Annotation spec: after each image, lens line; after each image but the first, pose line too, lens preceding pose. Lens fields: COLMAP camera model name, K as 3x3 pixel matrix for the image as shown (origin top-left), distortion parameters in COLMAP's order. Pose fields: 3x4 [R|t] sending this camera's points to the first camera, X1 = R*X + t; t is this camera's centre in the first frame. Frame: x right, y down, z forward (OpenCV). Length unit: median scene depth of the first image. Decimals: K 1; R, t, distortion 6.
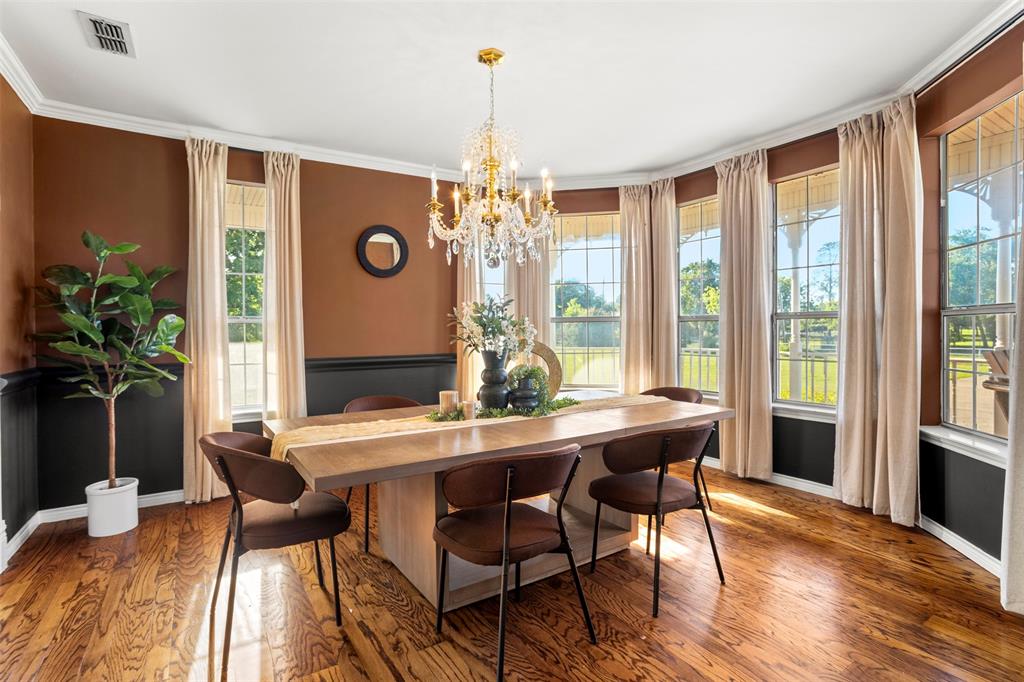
lens RADIAL K [[511.9, 0, 513.3], [0, 511.9, 334.2], [0, 0, 1]] dist [-0.047482, 0.024322]
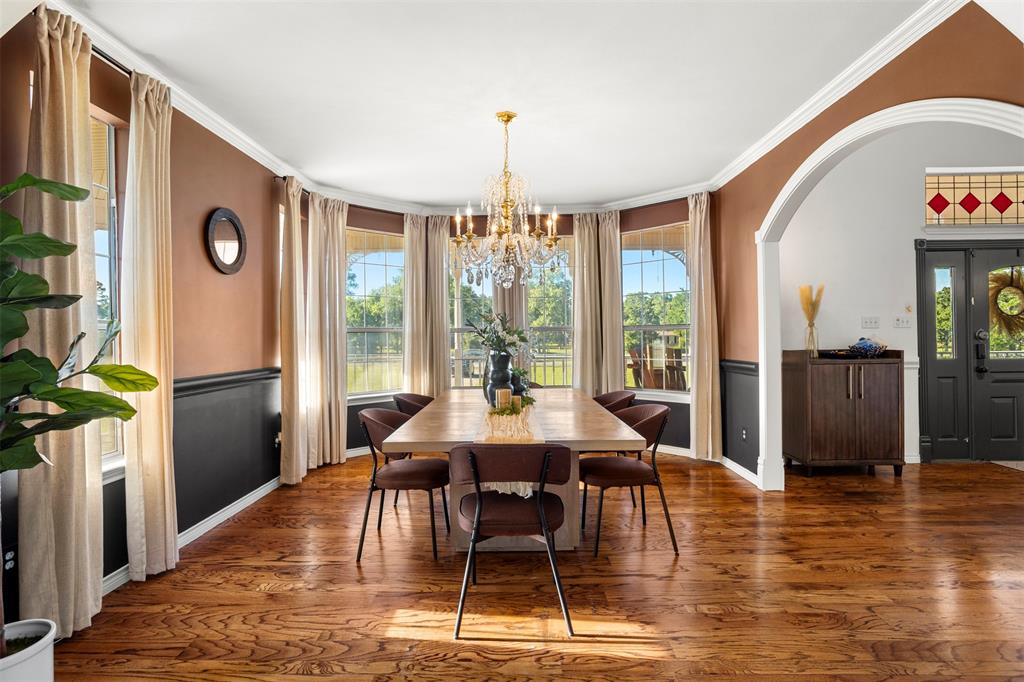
lens RADIAL K [[511.9, 0, 513.9], [0, 511.9, 336.1], [0, 0, 1]] dist [-0.047482, 0.024322]
pose [[0.544752, -0.000416, 0.838597, -0.686733], [0.017745, 0.999782, -0.011031, 0.001174], [-0.838409, 0.020890, 0.544641, 0.201909]]
